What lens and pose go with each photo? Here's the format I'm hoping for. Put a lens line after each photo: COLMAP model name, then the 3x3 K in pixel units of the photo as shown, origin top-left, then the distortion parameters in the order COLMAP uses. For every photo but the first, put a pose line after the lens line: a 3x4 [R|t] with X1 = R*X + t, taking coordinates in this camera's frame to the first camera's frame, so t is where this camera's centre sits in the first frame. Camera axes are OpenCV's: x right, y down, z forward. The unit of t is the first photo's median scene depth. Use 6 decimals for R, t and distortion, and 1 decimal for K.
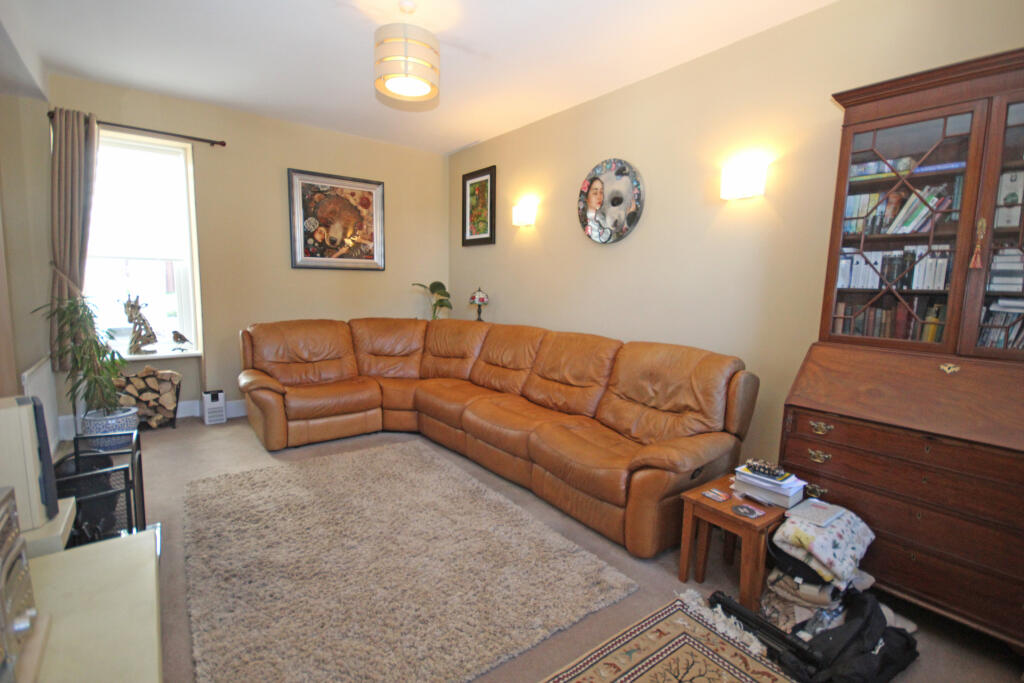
lens RADIAL K [[474.7, 0, 511.6], [0, 474.7, 343.4], [0, 0, 1]] dist [-0.001376, -0.001576]
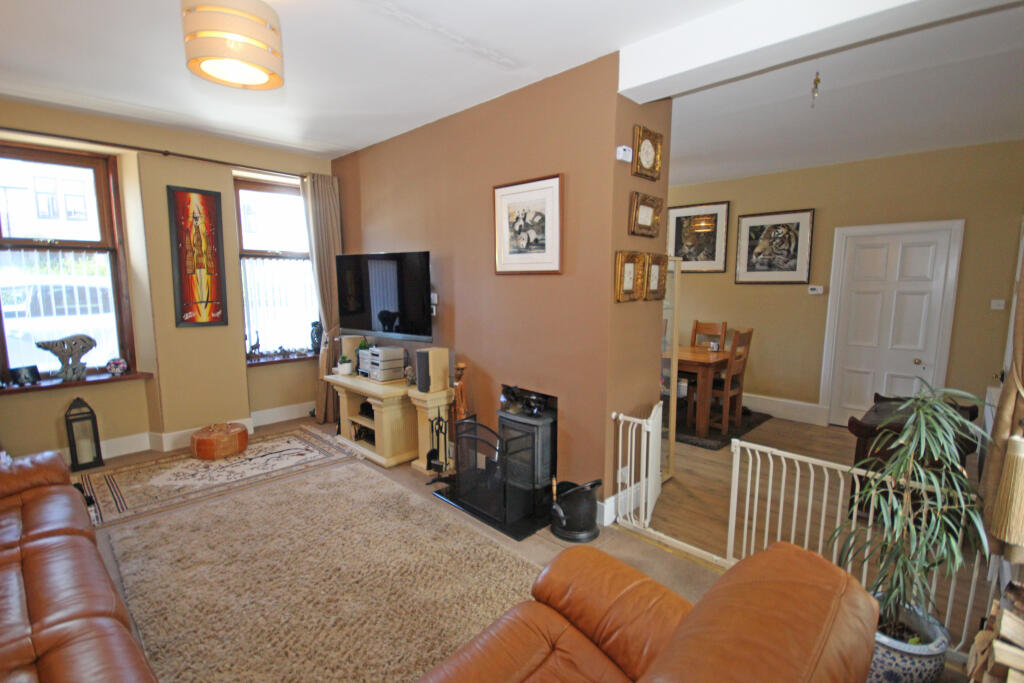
lens RADIAL K [[474.7, 0, 512.7], [0, 474.7, 337.2], [0, 0, 1]] dist [-0.001376, -0.001576]
pose [[-0.986652, 0.009086, -0.162588, -0.195809], [-0.032207, 0.967830, 0.249535, -0.194518], [0.159625, 0.251440, -0.954619, 1.055543]]
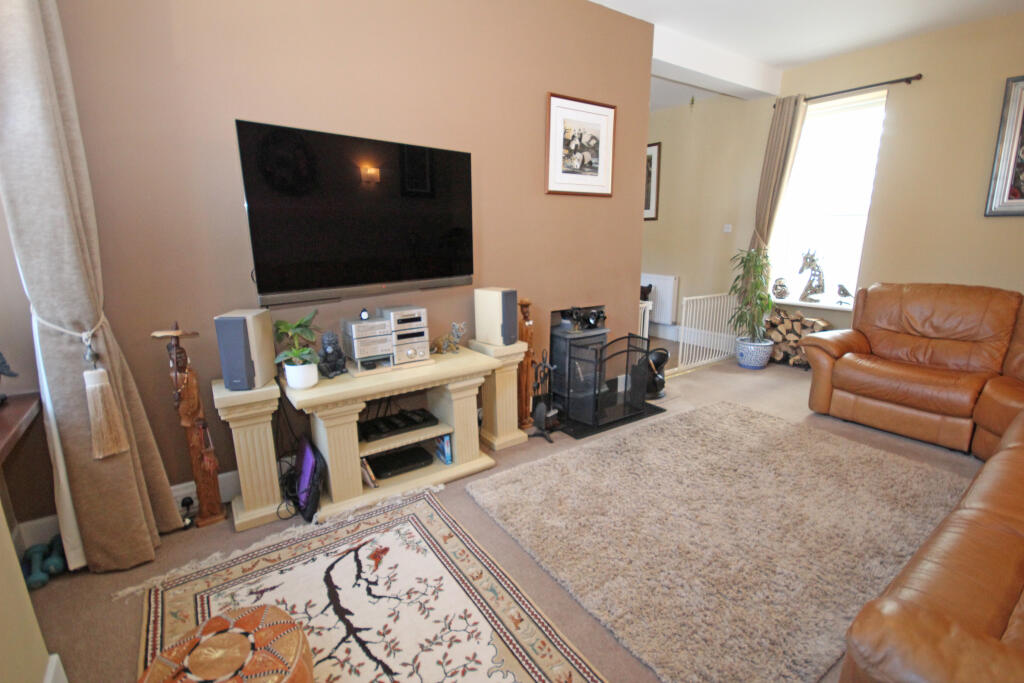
lens RADIAL K [[474.7, 0, 513.7], [0, 474.7, 343.0], [0, 0, 1]] dist [-0.001376, -0.001576]
pose [[-0.029387, 0.210506, -0.977151, 0.397253], [-0.118586, 0.969935, 0.212518, -0.041471], [0.992509, 0.122122, -0.003540, 0.331630]]
